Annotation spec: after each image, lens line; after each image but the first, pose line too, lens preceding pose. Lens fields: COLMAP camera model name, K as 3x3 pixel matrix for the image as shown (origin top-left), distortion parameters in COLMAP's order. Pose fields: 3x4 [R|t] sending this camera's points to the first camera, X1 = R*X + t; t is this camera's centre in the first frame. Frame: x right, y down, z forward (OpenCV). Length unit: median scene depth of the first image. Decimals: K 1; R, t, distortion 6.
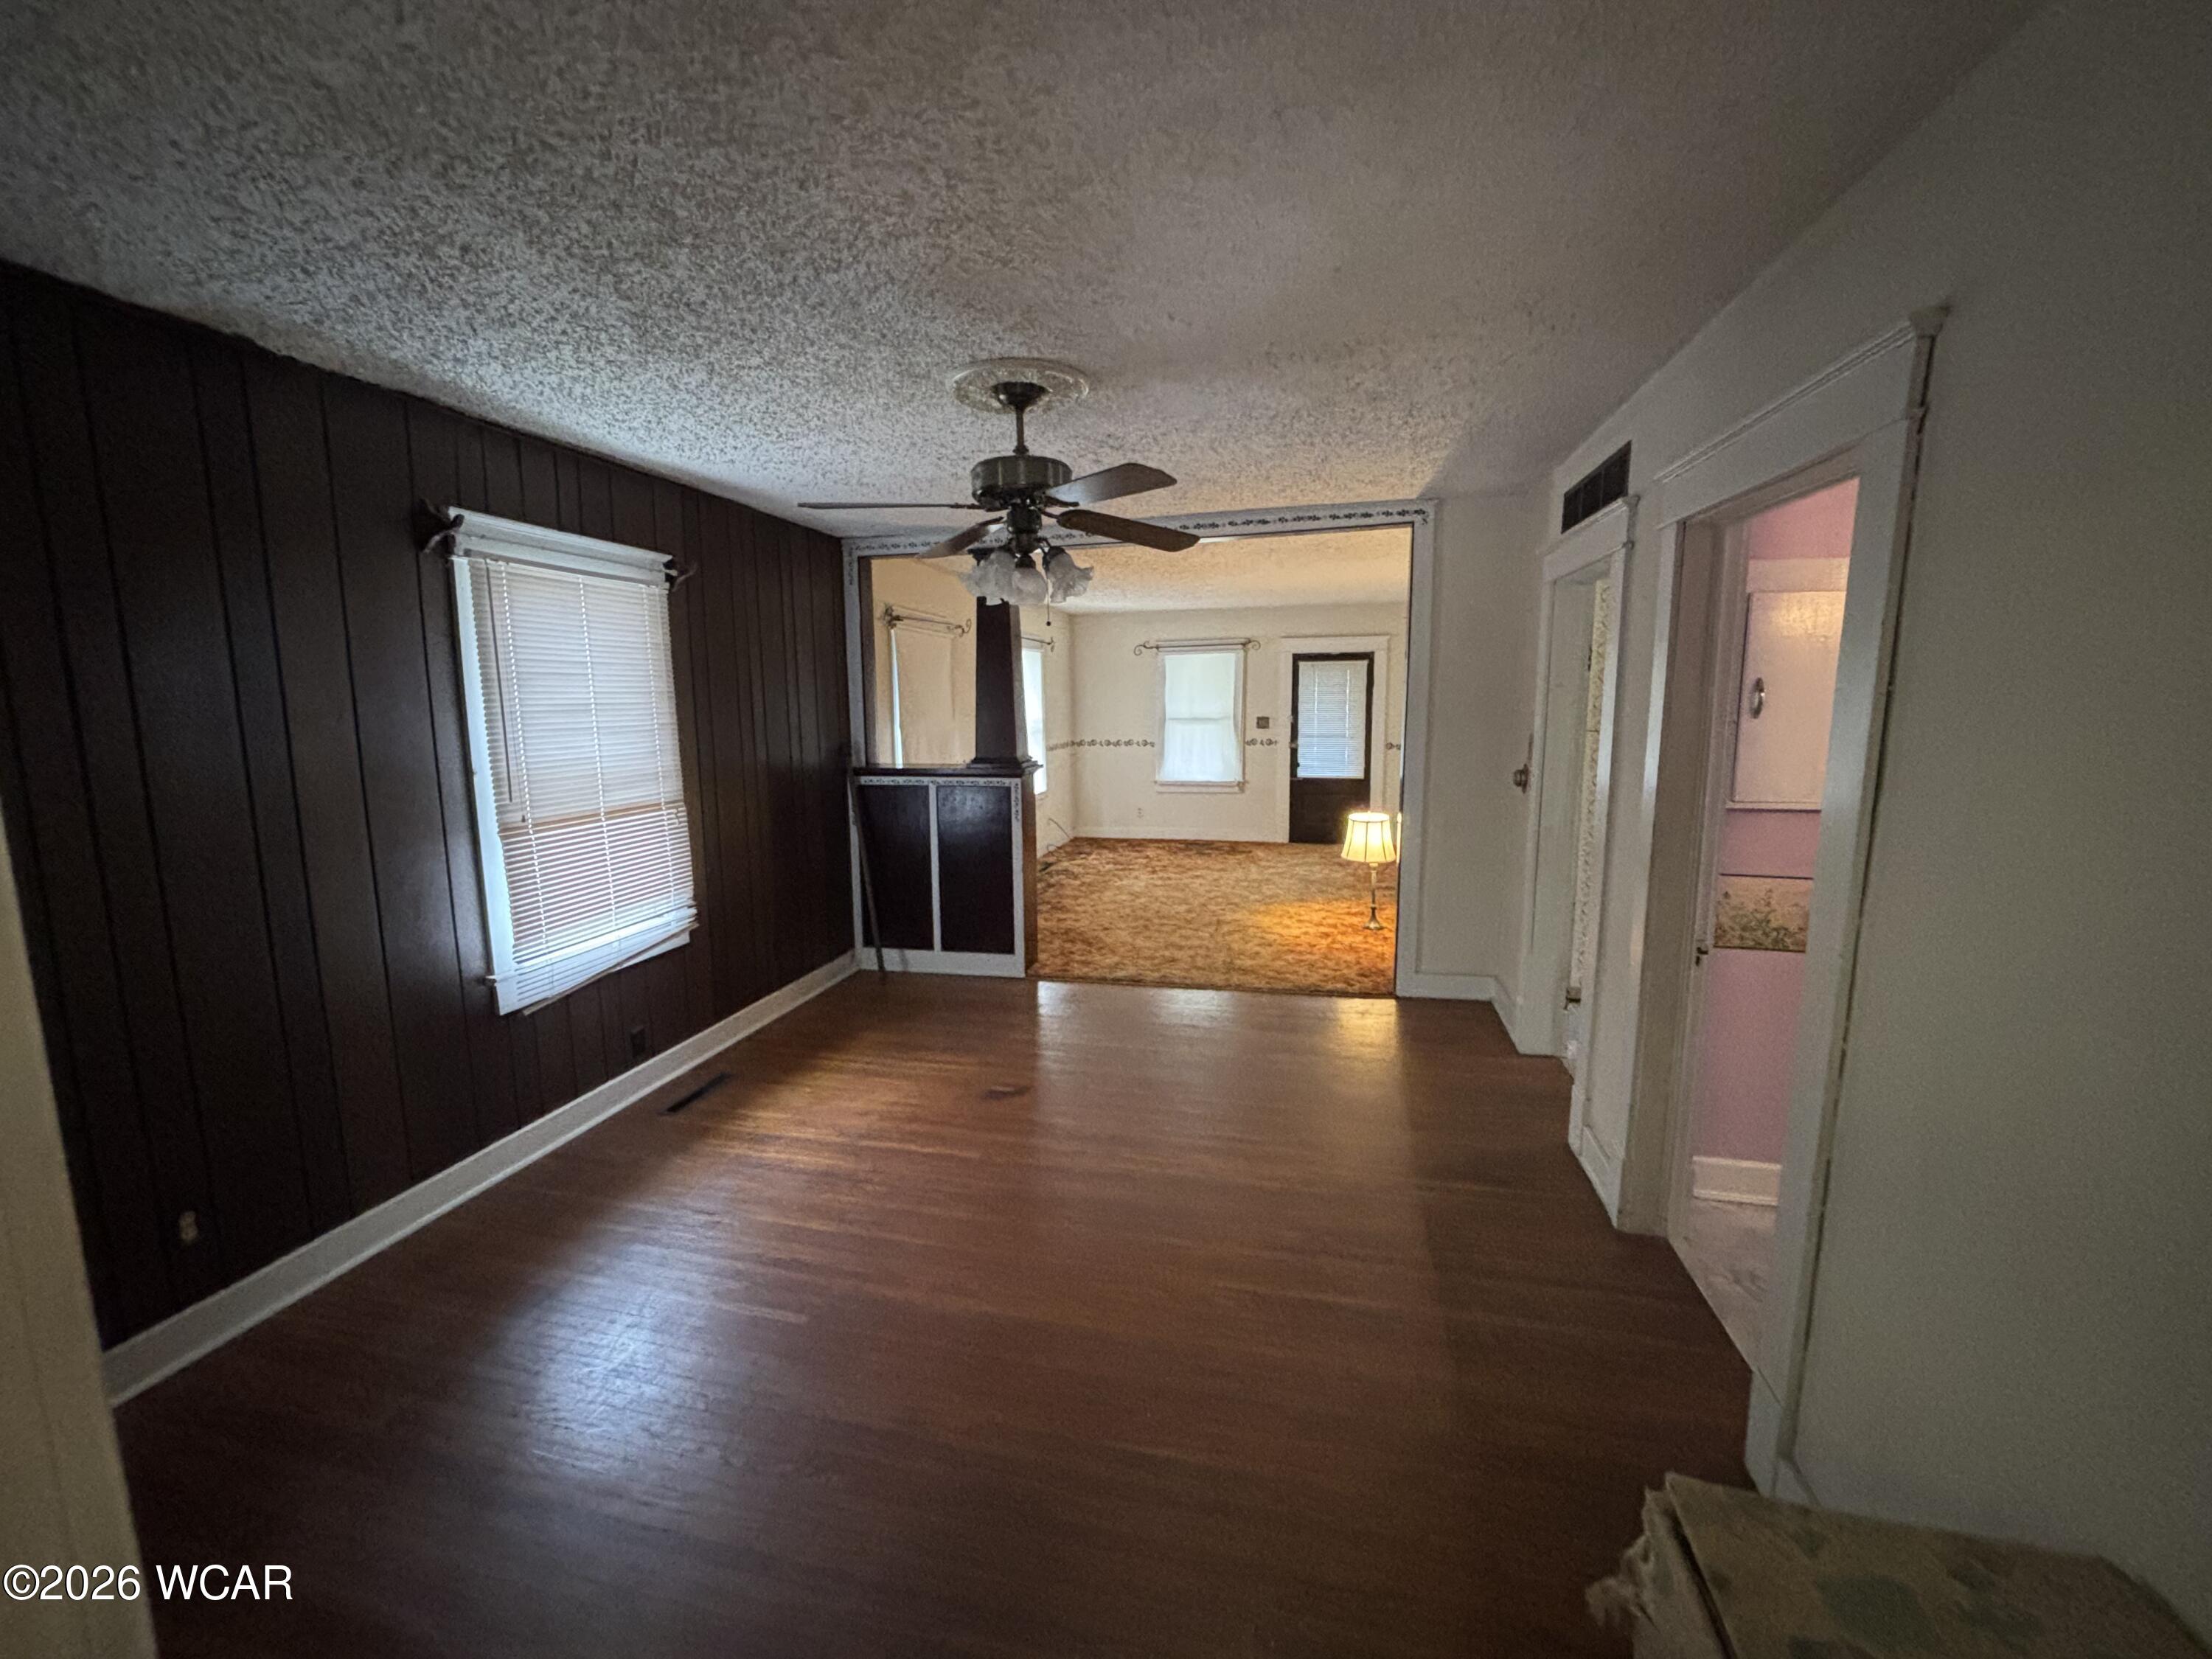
lens RADIAL K [[889.1, 0, 1101.9], [0, 889.1, 828.0], [0, 0, 1]] dist [0.000371, -0.000001]
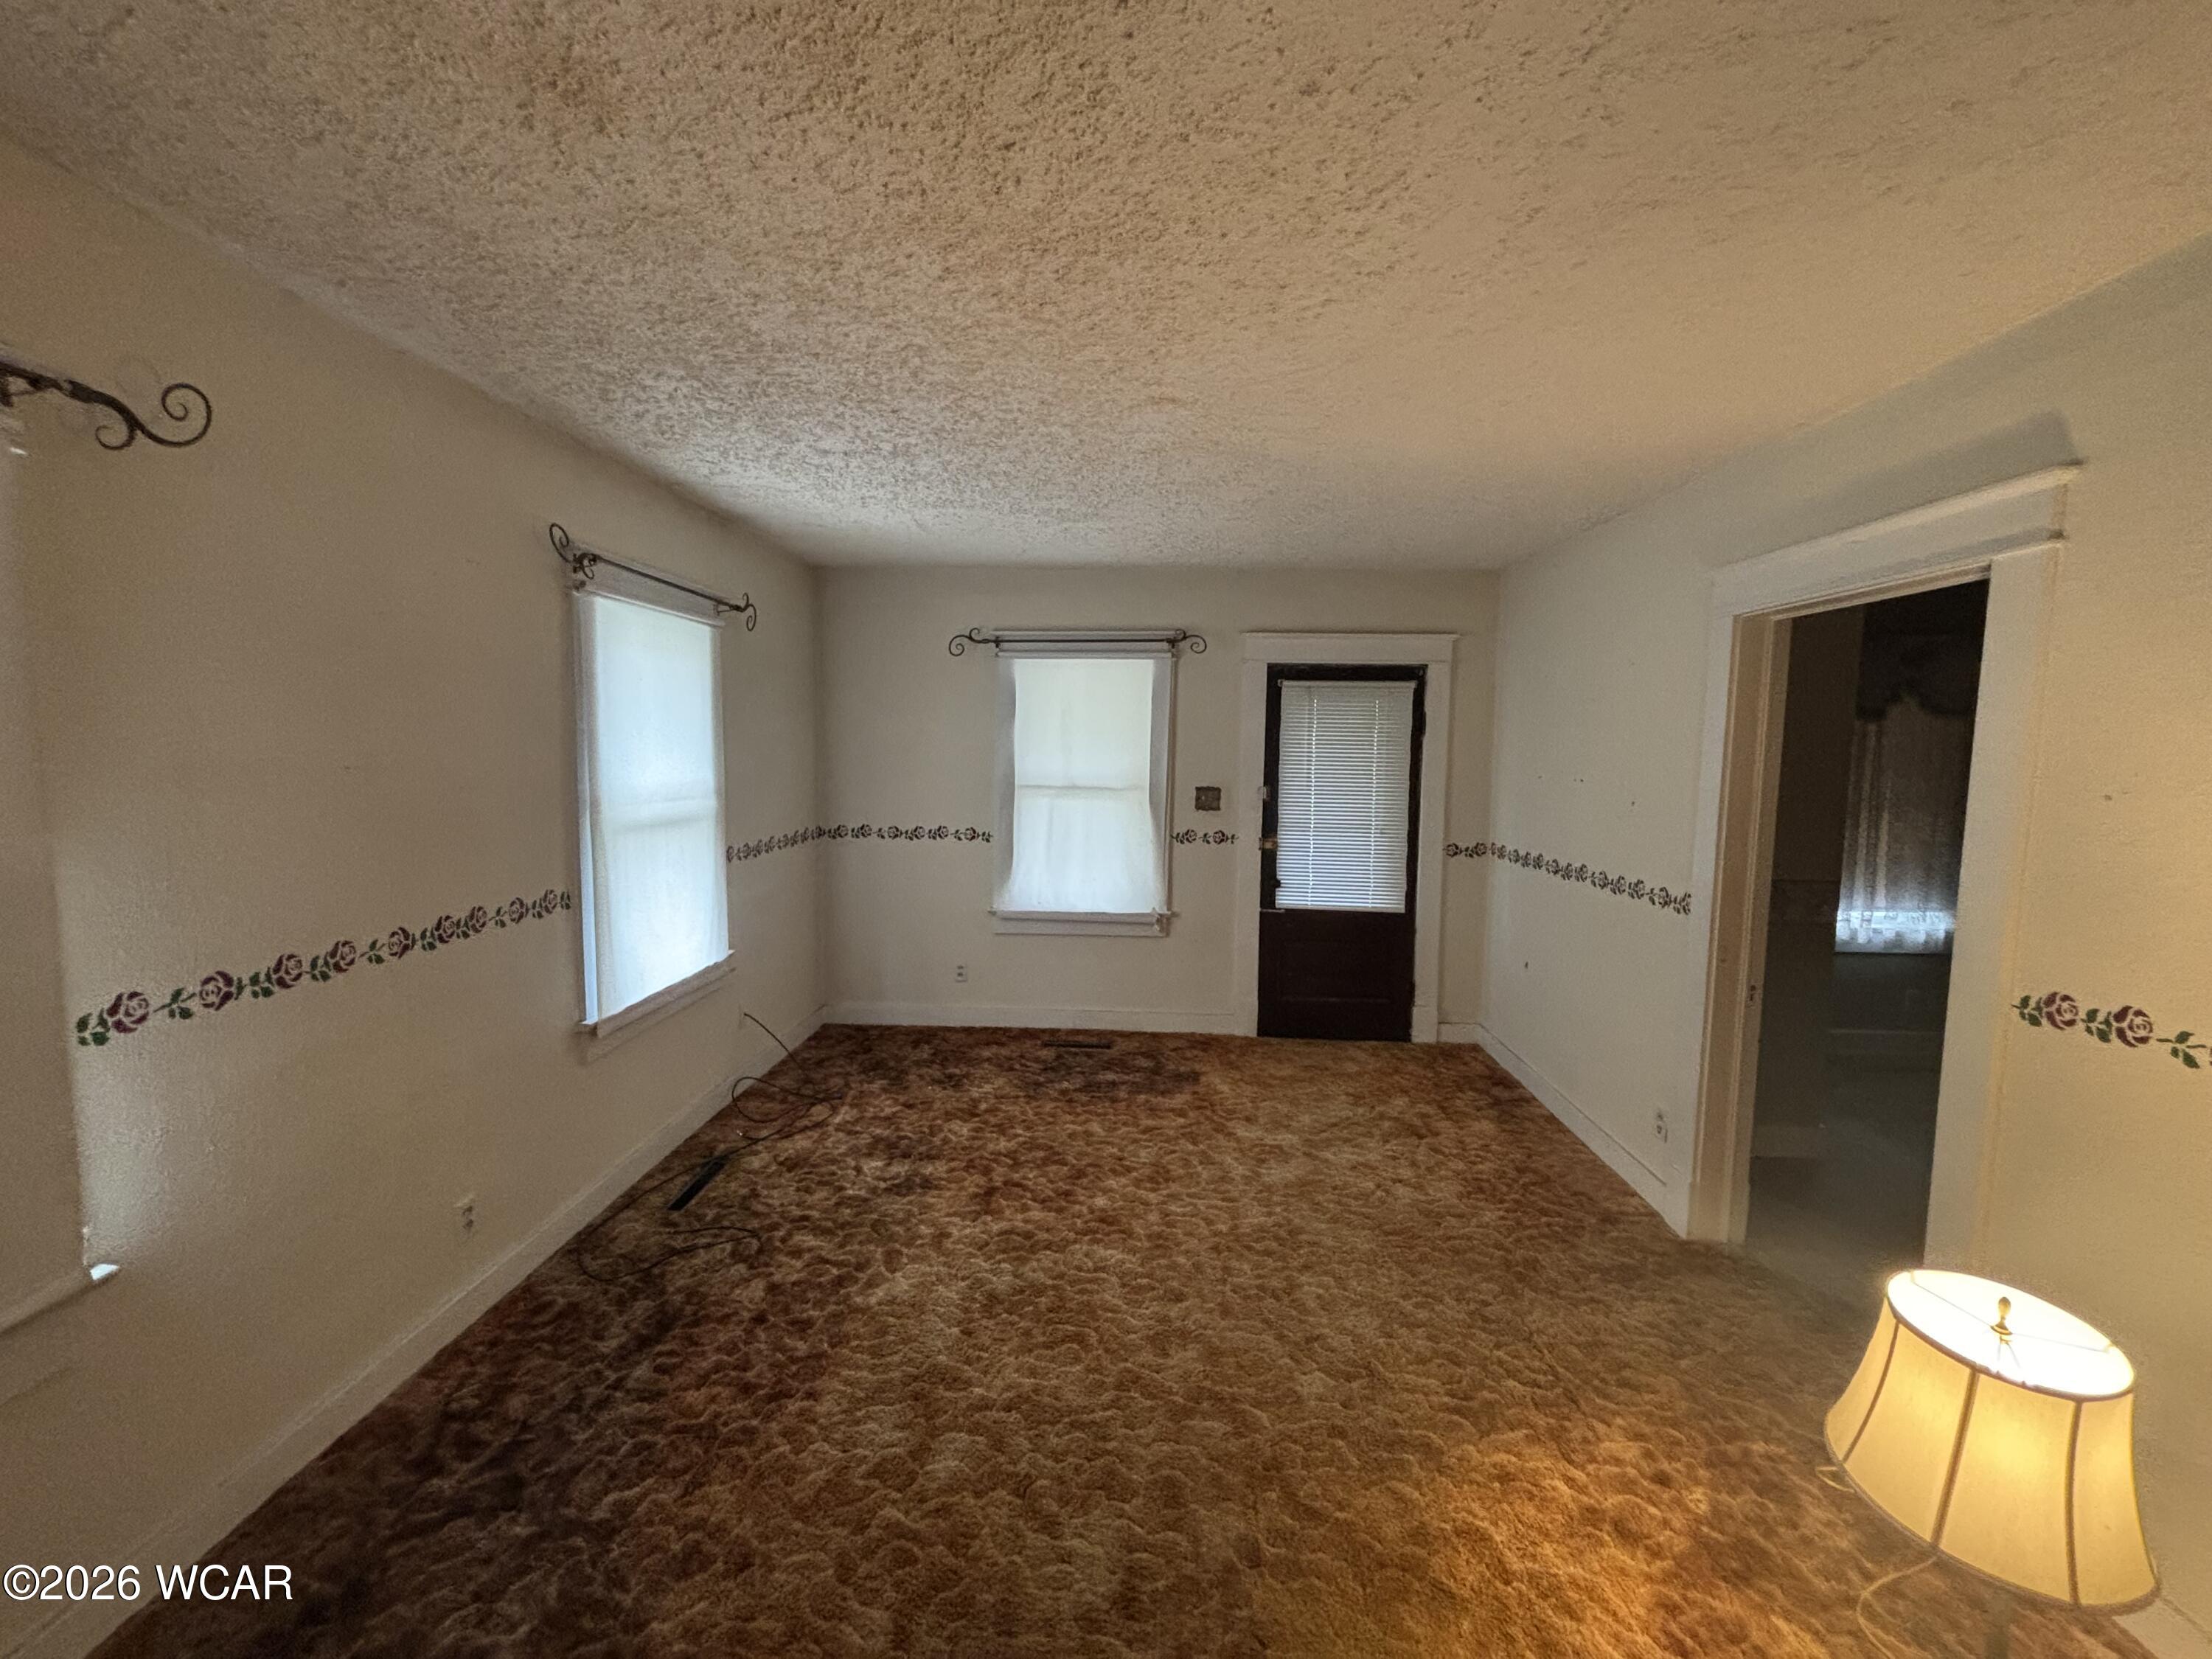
lens RADIAL K [[889.1, 0, 1112.1], [0, 889.1, 827.5], [0, 0, 1]] dist [0.000371, -0.000001]
pose [[0.980074, 0.011000, 0.198327, 0.028049], [0.000848, 0.998225, -0.059554, -0.072302], [-0.198630, 0.058536, 0.978325, 0.519515]]
